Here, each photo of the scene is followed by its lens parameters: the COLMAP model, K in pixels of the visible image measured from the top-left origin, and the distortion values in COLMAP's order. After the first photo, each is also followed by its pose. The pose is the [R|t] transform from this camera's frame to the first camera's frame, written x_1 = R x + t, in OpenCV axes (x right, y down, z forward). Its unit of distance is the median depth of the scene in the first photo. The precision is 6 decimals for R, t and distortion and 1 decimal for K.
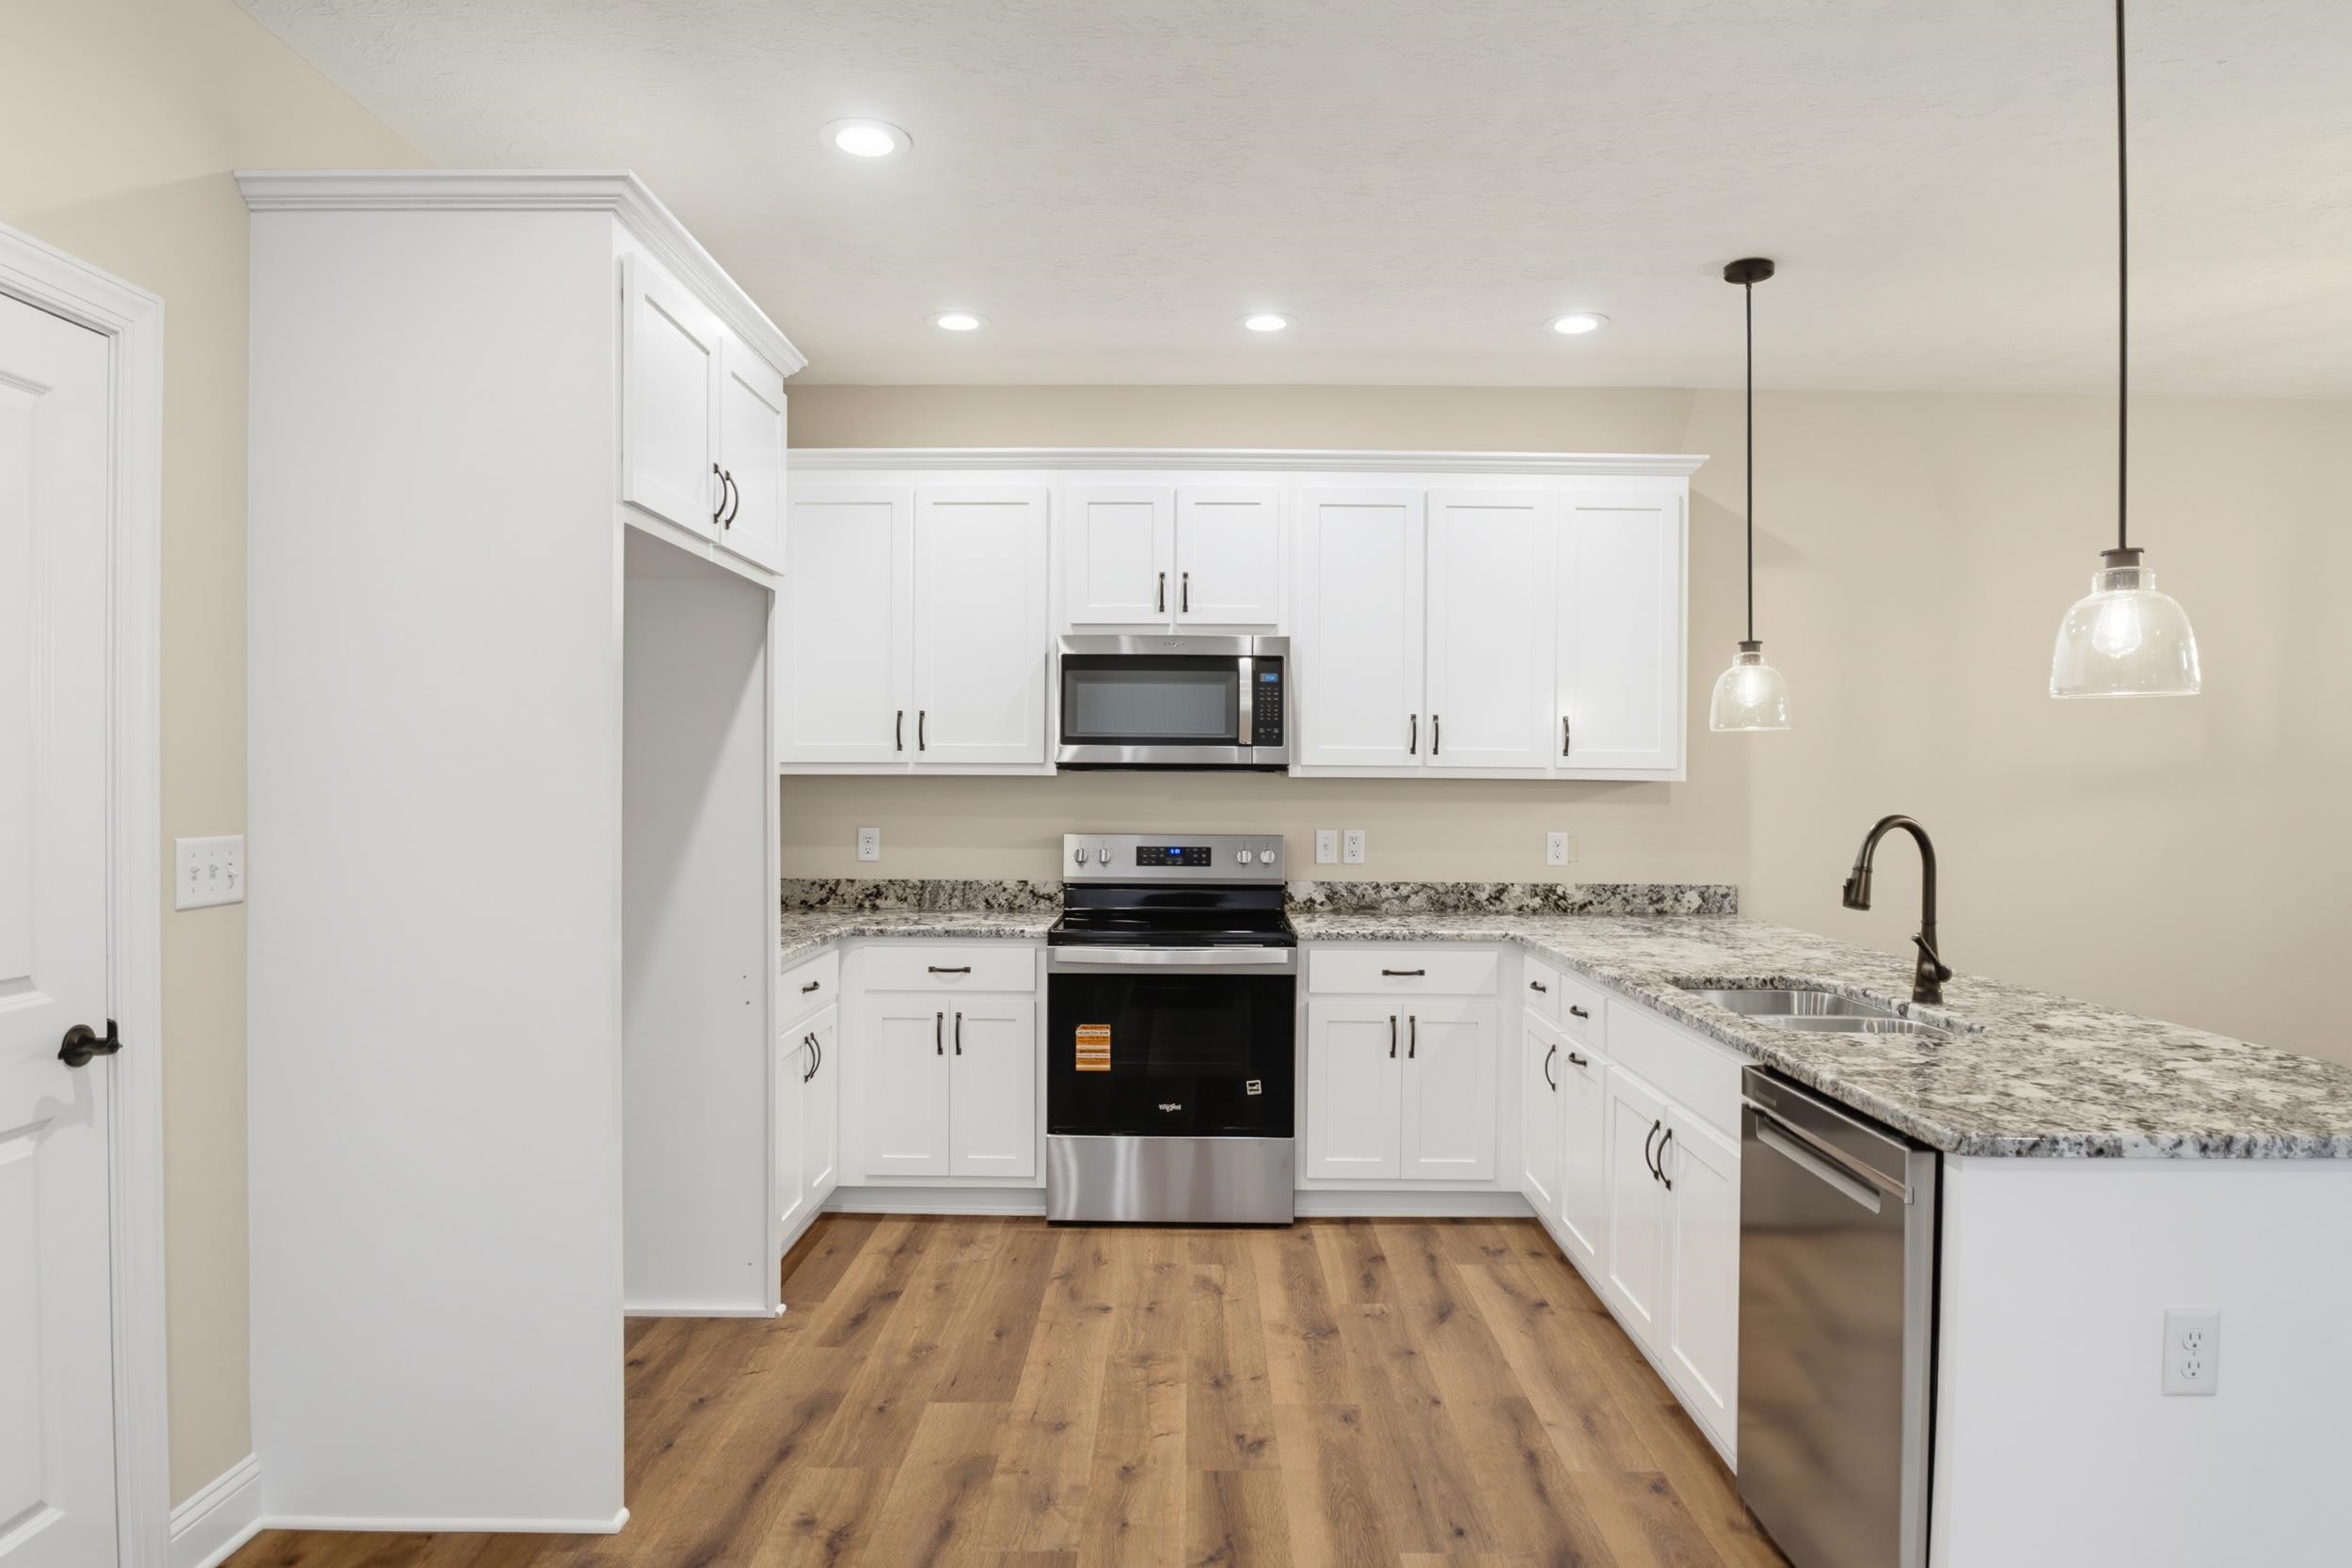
lens RADIAL K [[1410.7, 0, 1185.5], [0, 1410.7, 790.5], [0, 0, 1]] dist [-0.062832, 0.036479]
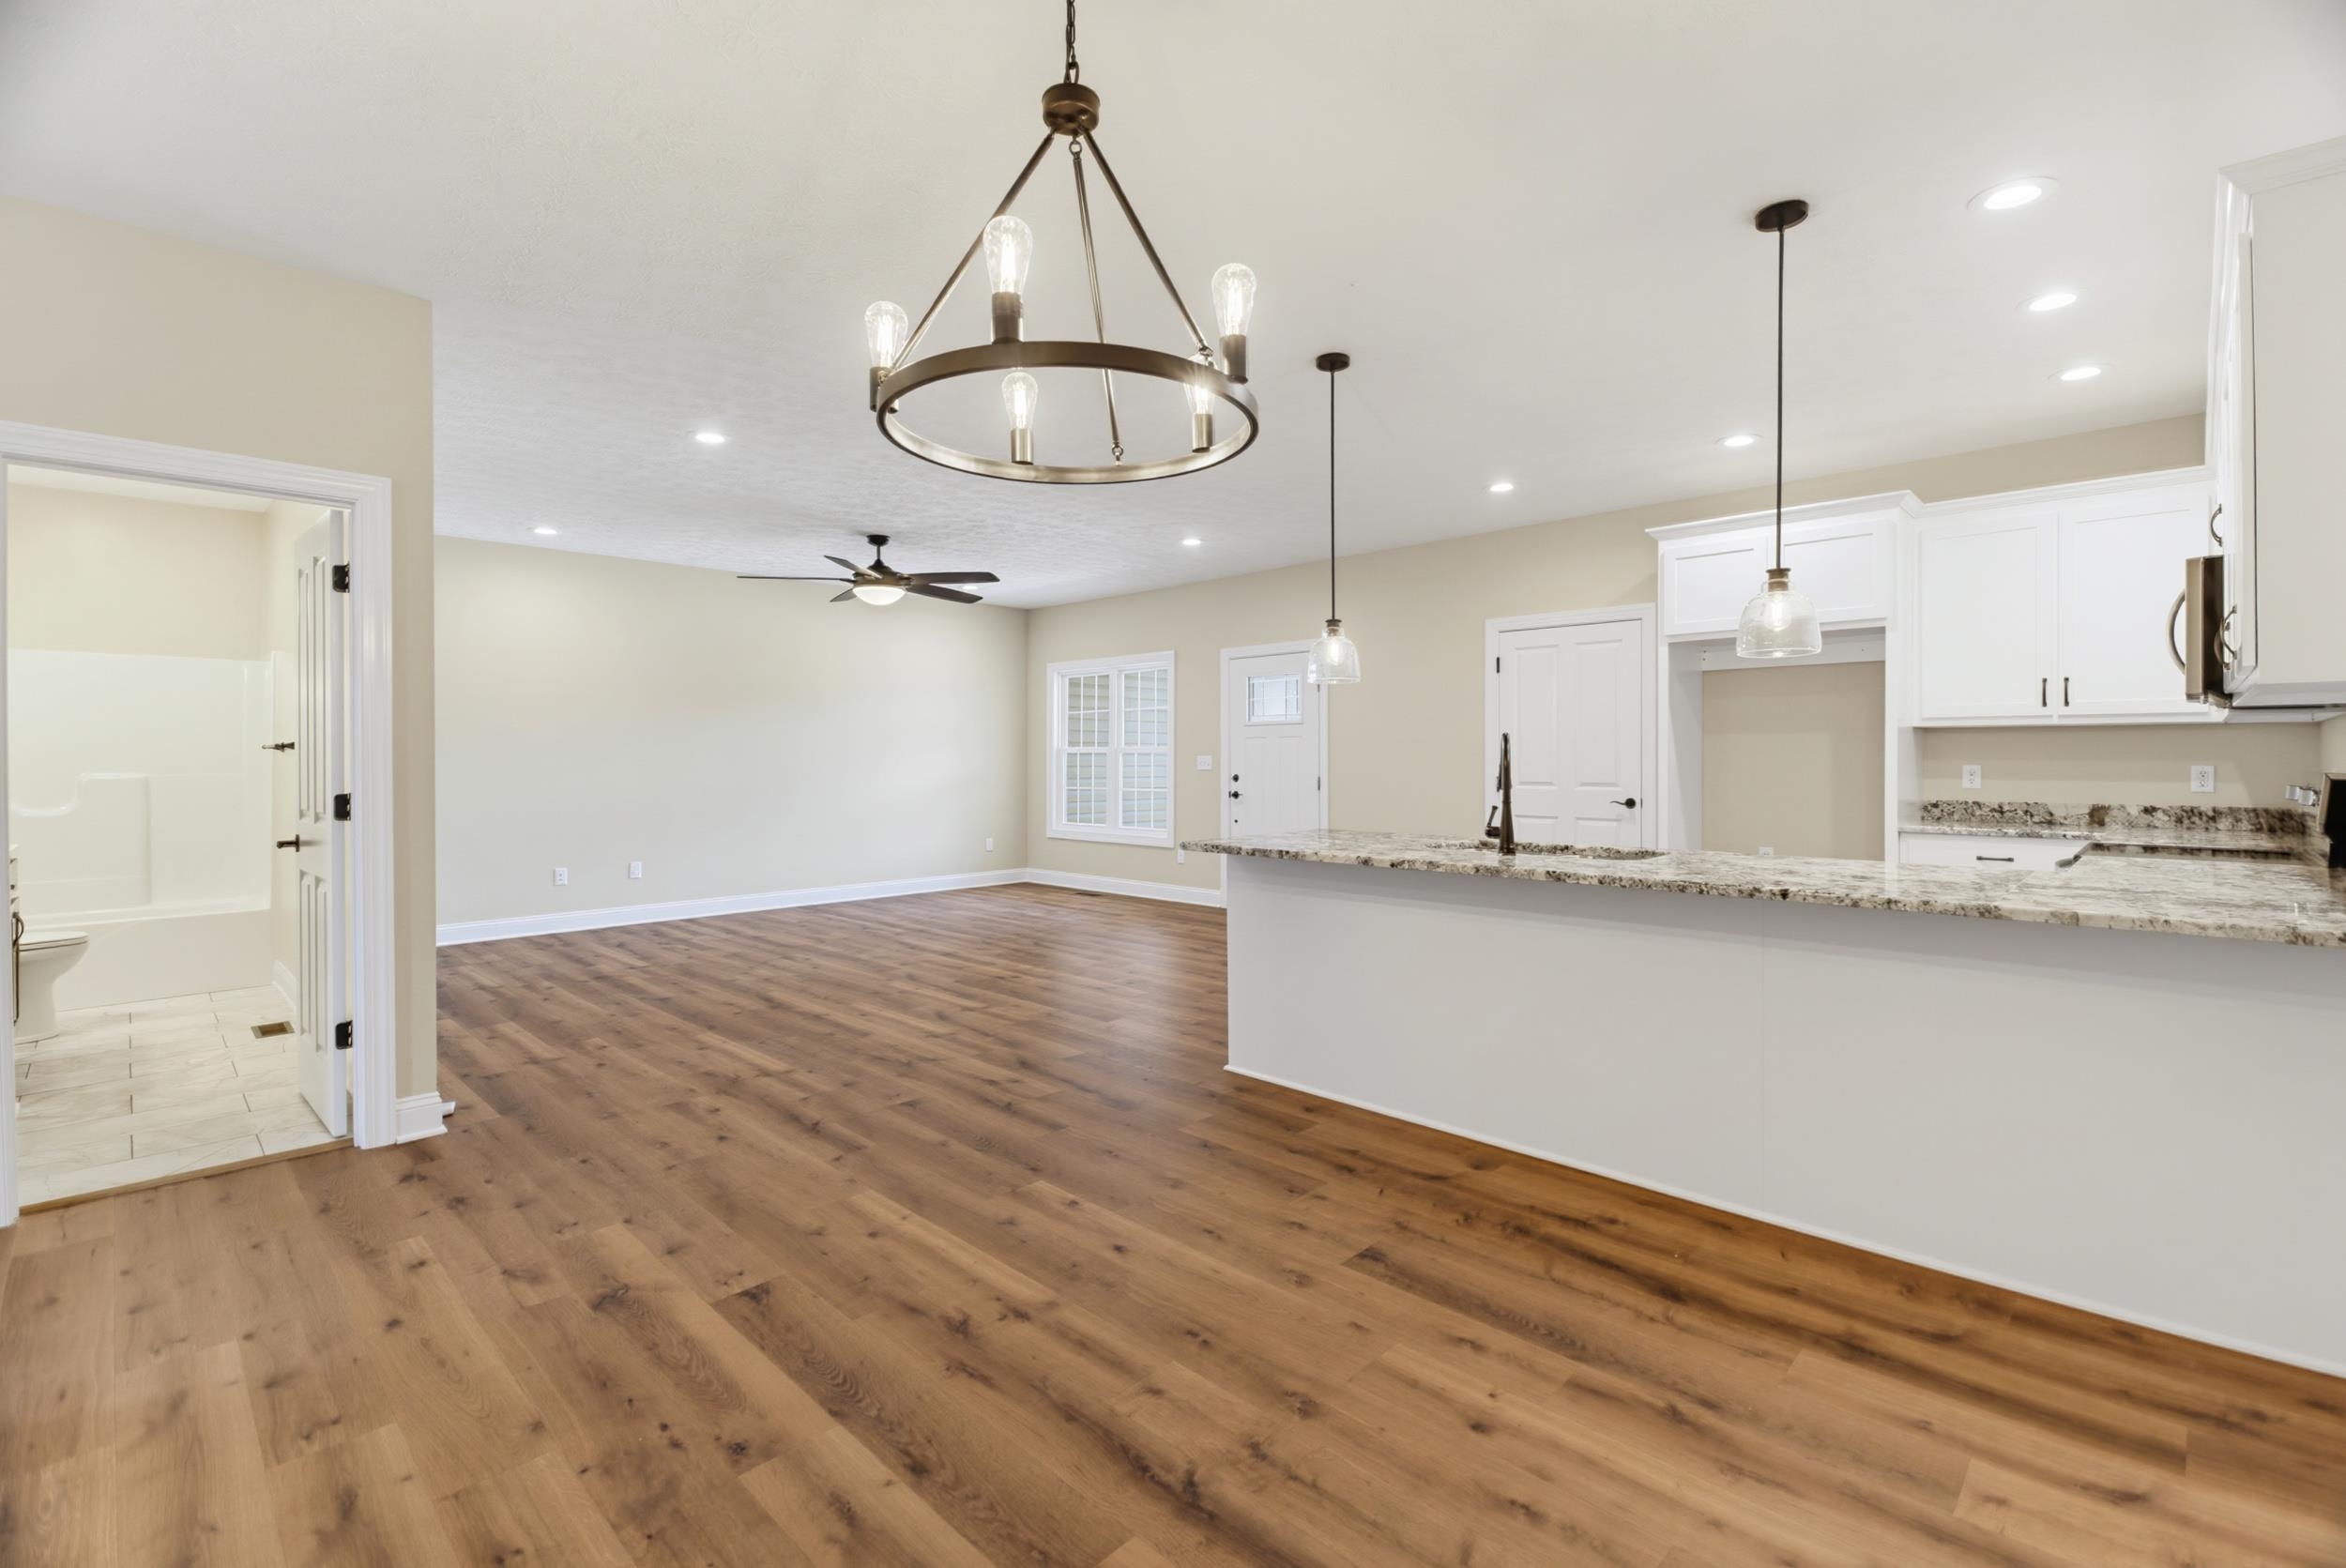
lens RADIAL K [[1032.7, 0, 1171.1], [0, 1032.7, 763.4], [0, 0, 1]] dist [-0.000959, -0.000875]
pose [[-0.699611, -0.004469, -0.714510, 1.030513], [-0.011460, 0.999922, 0.004967, 0.032341], [0.714432, 0.011664, -0.699607, 0.981571]]
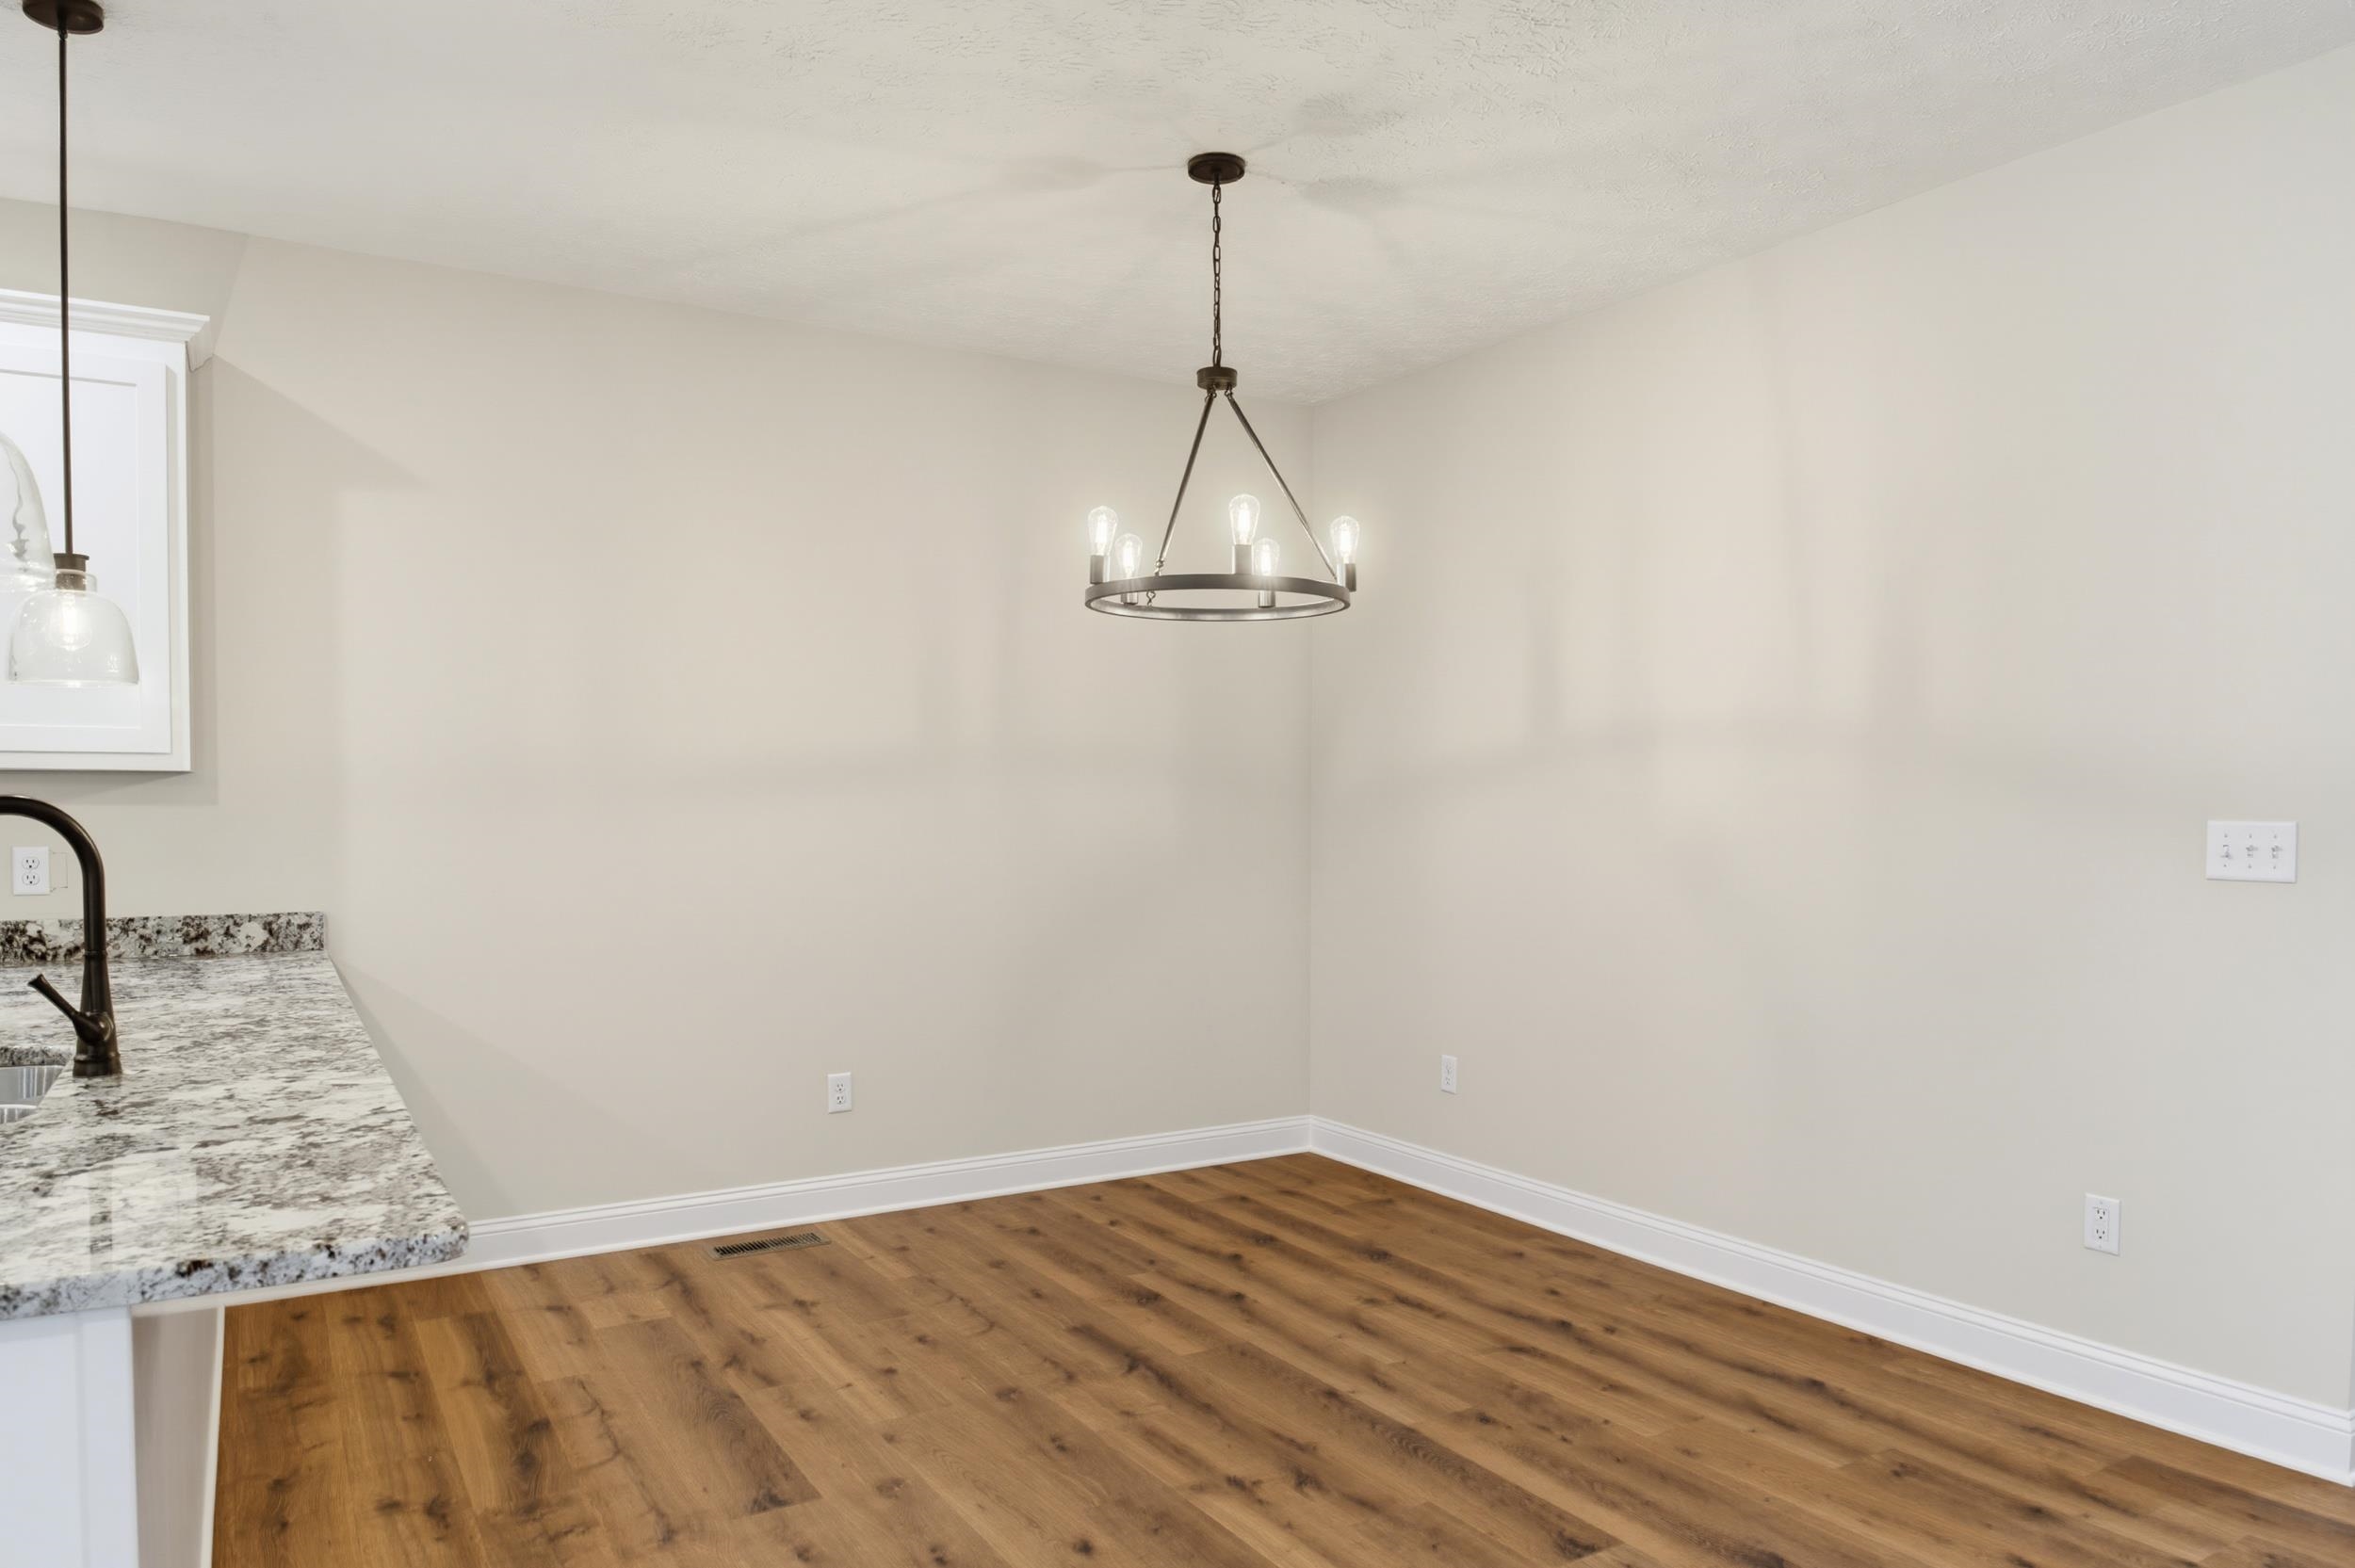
lens RADIAL K [[1546.9, 0, 1189.8], [0, 1546.9, 839.0], [0, 0, 1]] dist [0.000093, -0.028081]
pose [[0.854095, -0.022809, 0.519617, 0.386691], [0.013700, 0.999678, 0.021363, 0.019044], [-0.519937, -0.011127, 0.854132, 0.058308]]
